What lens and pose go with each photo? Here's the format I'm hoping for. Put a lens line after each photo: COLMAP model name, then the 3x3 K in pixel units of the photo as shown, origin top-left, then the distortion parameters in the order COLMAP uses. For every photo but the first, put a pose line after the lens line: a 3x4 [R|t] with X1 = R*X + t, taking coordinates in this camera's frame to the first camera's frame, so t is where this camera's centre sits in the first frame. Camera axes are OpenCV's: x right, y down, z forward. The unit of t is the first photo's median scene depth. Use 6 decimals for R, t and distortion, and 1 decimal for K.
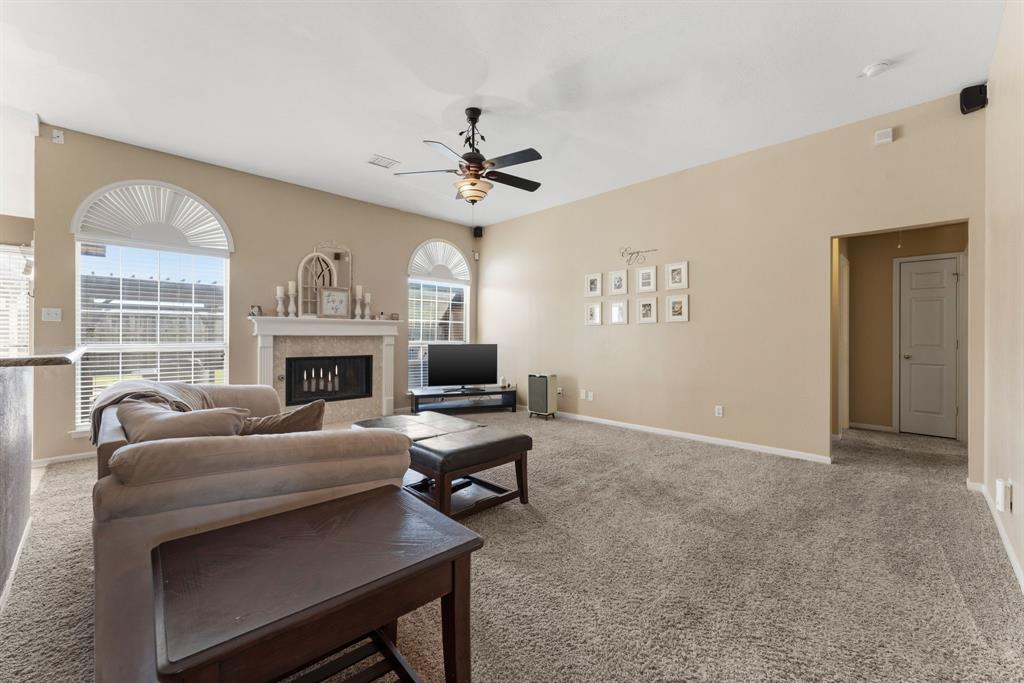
lens RADIAL K [[414.3, 0, 513.4], [0, 414.3, 336.1], [0, 0, 1]] dist [0.003994, 0.000141]
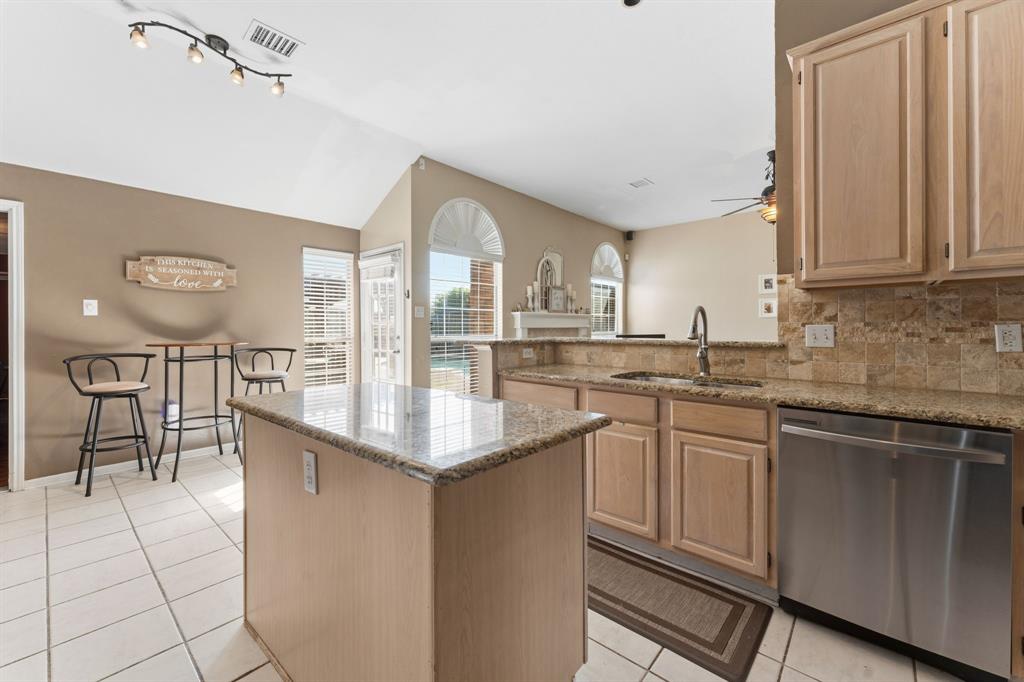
lens RADIAL K [[414.3, 0, 508.5], [0, 414.3, 331.8], [0, 0, 1]] dist [0.003994, 0.000141]
pose [[0.998361, -0.008008, 0.056667, -0.622216], [0.007568, 0.999940, 0.007976, -0.000954], [-0.056727, -0.007535, 0.998361, -0.145524]]
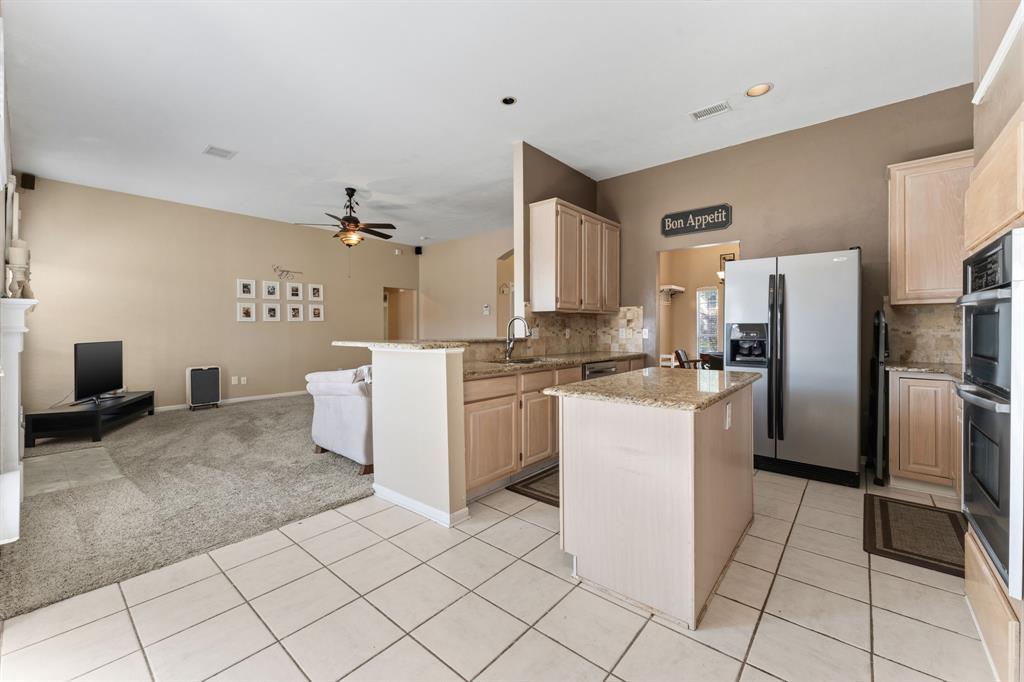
lens RADIAL K [[414.3, 0, 507.3], [0, 414.3, 333.7], [0, 0, 1]] dist [0.003994, 0.000141]
pose [[-0.079467, -0.013024, 0.996752, -1.093429], [0.005908, 0.999891, 0.013536, -0.002916], [-0.996820, 0.006964, -0.079381, 0.335276]]
